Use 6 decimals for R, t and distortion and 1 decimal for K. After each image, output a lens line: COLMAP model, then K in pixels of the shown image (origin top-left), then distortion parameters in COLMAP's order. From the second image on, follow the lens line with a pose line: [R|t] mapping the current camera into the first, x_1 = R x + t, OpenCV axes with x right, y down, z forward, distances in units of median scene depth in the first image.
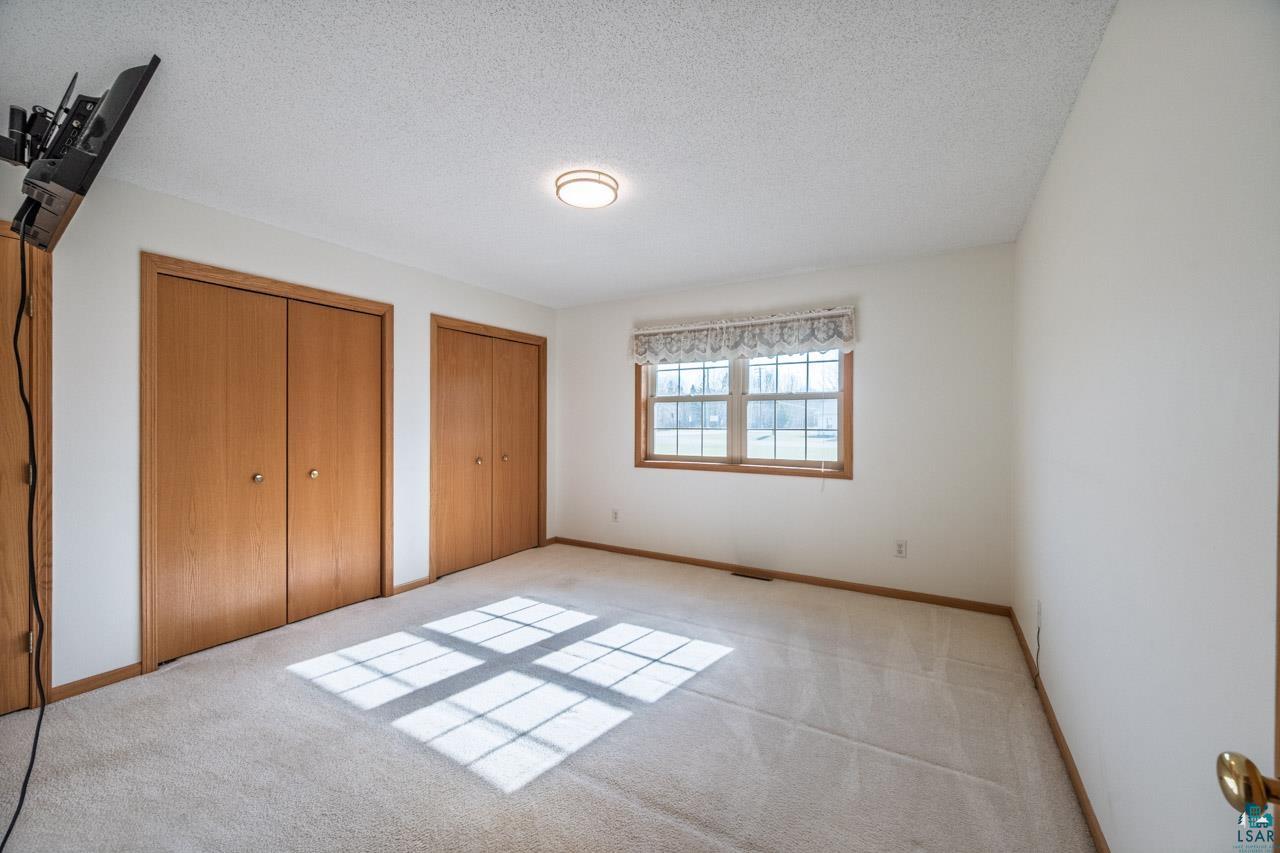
lens RADIAL K [[498.6, 0, 640.1], [0, 498.6, 425.3], [0, 0, 1]] dist [-0.001654, 0.000453]
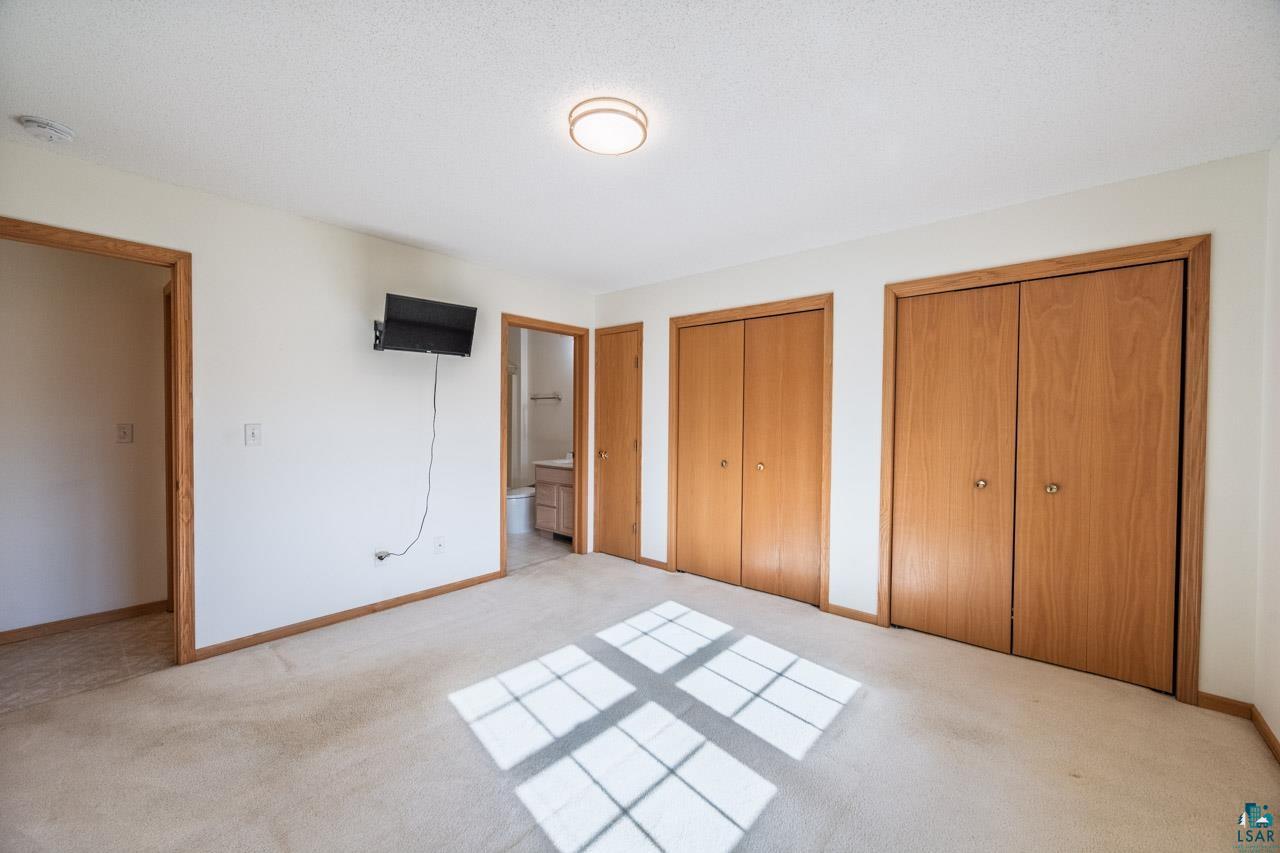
lens RADIAL K [[498.6, 0, 640.1], [0, 498.6, 425.3], [0, 0, 1]] dist [-0.001654, 0.000453]
pose [[-0.168134, 0.007001, -0.985739, 0.573942], [-0.021293, 0.999716, 0.010732, -0.004112], [0.985534, 0.022794, -0.167937, 1.023581]]
